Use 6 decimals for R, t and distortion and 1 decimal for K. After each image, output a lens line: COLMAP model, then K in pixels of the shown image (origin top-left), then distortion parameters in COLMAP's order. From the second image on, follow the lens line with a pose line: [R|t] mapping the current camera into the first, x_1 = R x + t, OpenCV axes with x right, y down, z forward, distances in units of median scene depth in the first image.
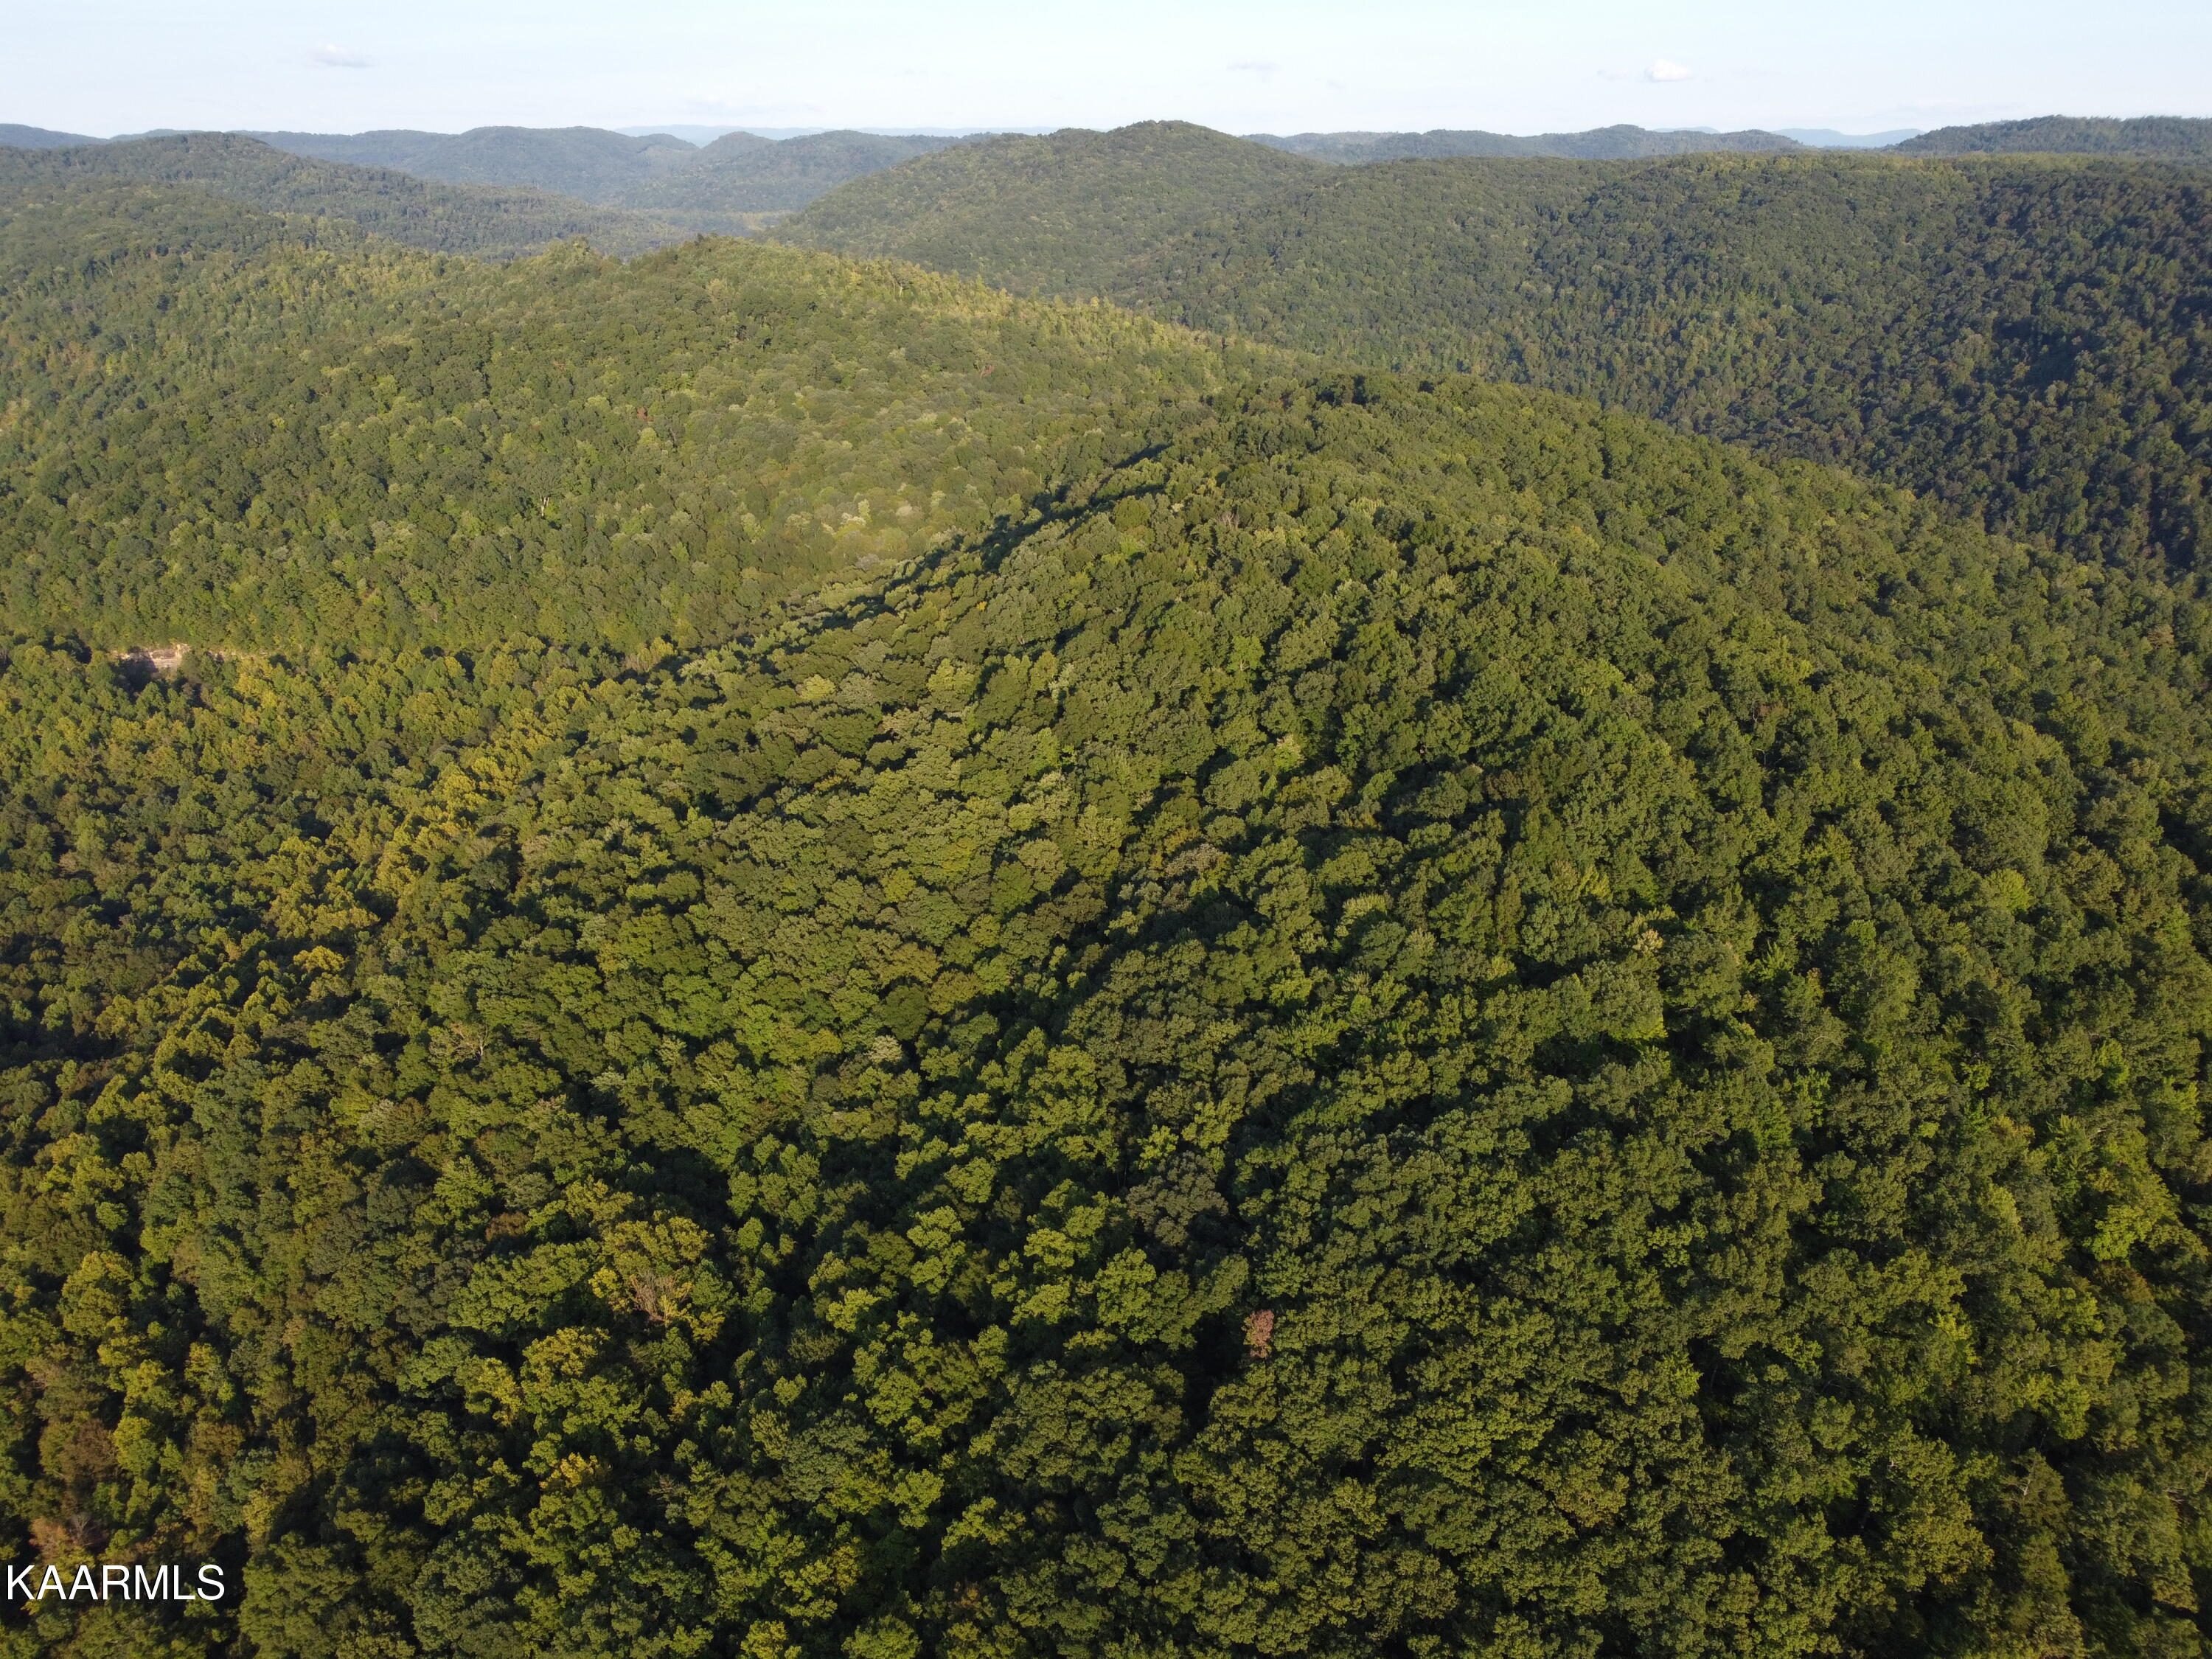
lens RADIAL K [[1670.0, 0, 1103.5], [0, 1670.0, 832.6], [0, 0, 1]] dist [-0.003514, -0.002972]
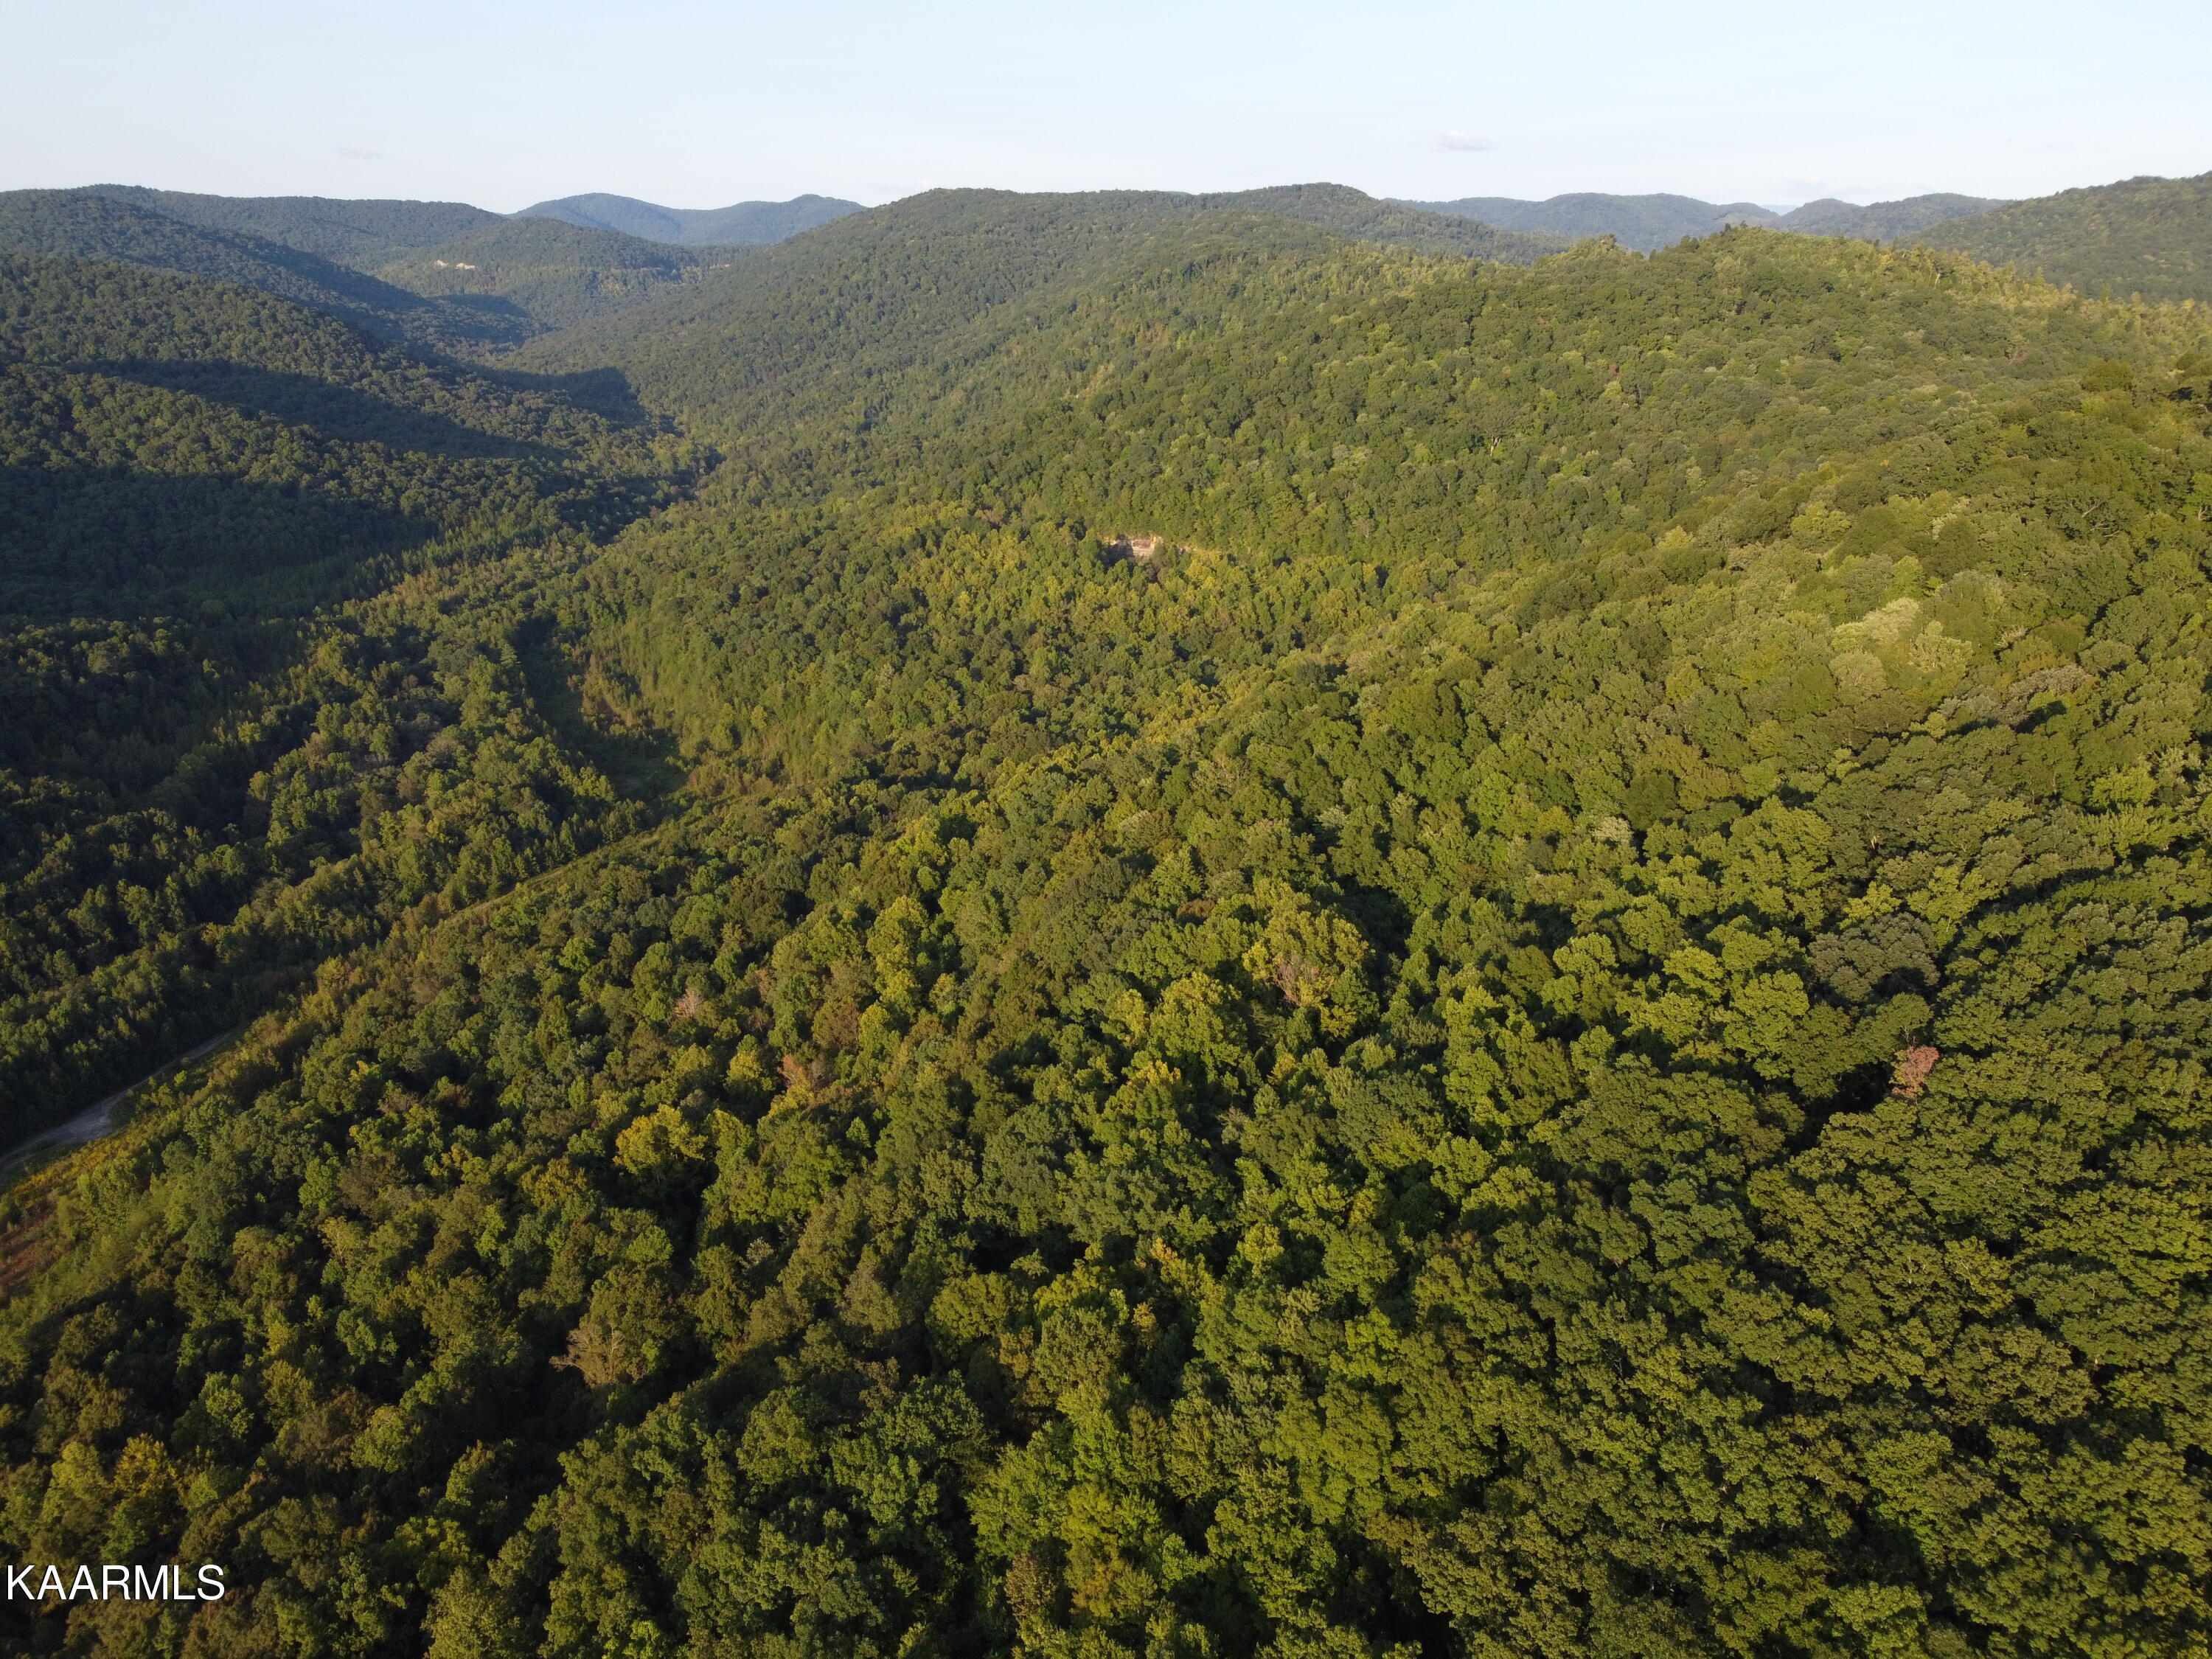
lens RADIAL K [[1670.0, 0, 1103.8], [0, 1670.0, 830.6], [0, 0, 1]] dist [-0.003514, -0.002972]
pose [[0.831725, 0.193664, -0.520315, 0.110386], [-0.216039, 0.976218, 0.018014, 0.175833], [0.511430, 0.097426, 0.853785, 0.094594]]
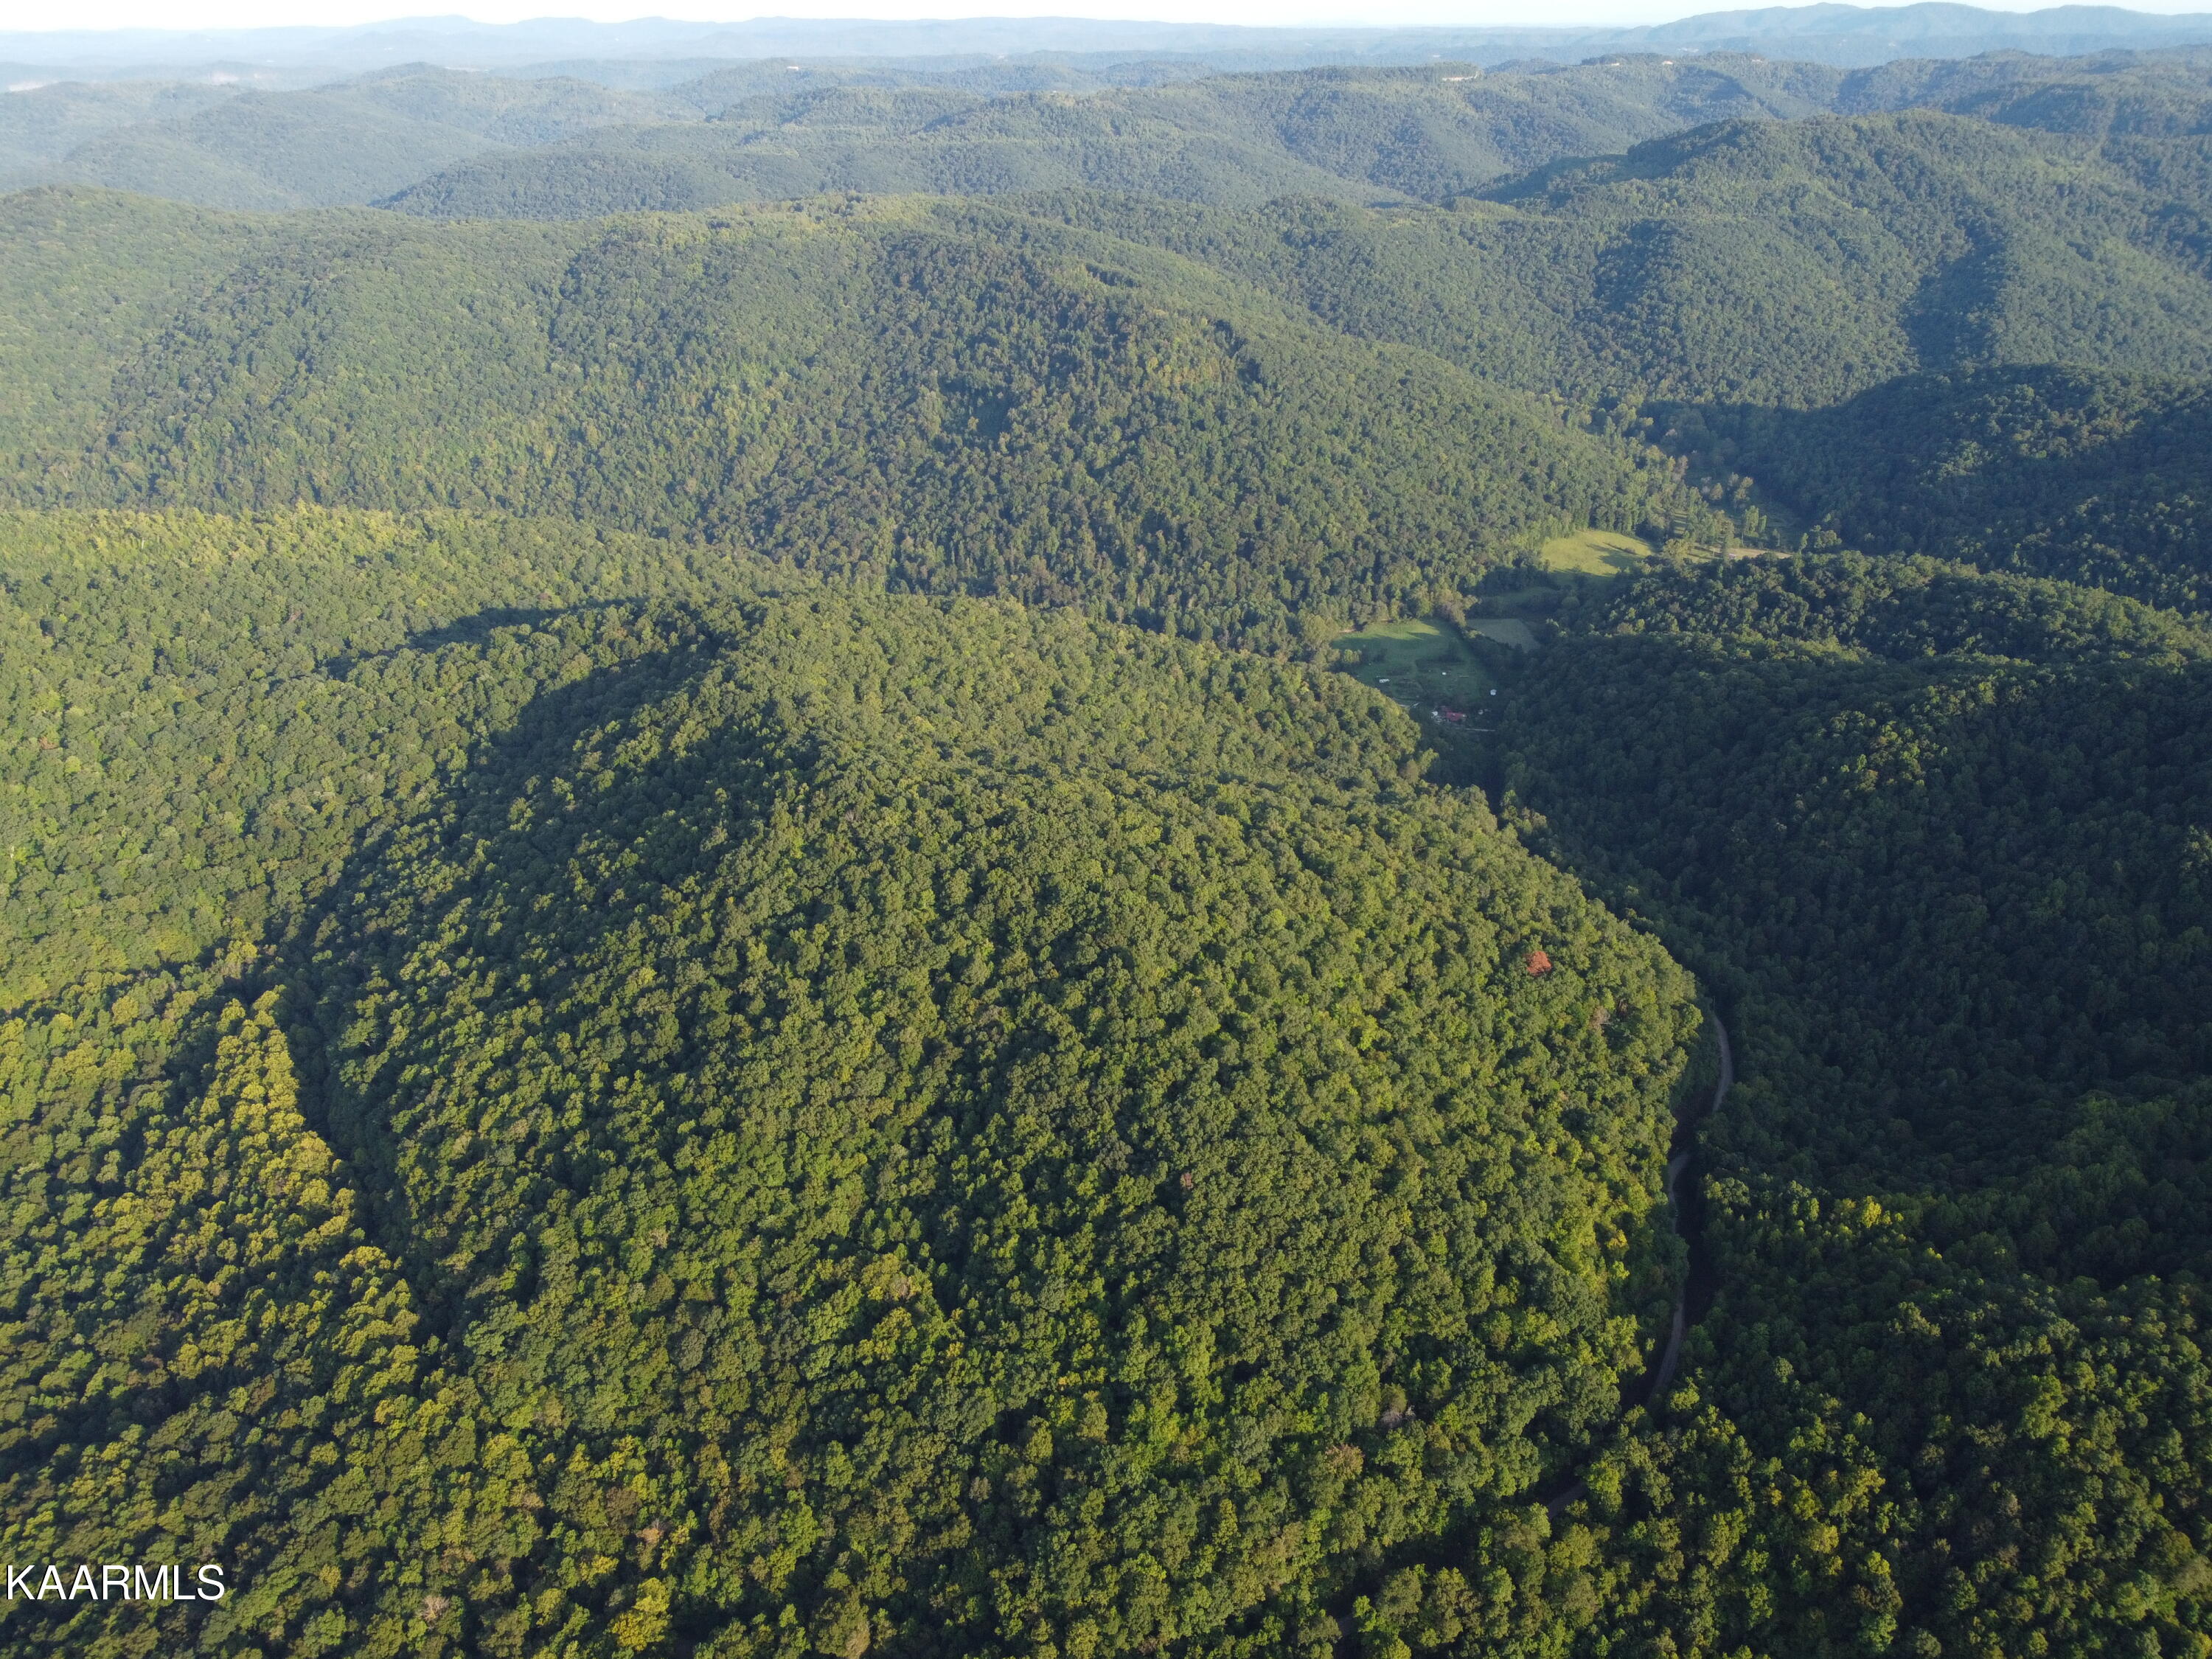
lens RADIAL K [[1670.0, 0, 1105.4], [0, 1670.0, 835.5], [0, 0, 1]] dist [-0.003514, -0.002972]
pose [[0.786920, -0.282661, 0.548507, -0.979341], [0.245948, 0.958927, 0.141311, -0.490657], [-0.565921, 0.023704, 0.824119, -0.901178]]
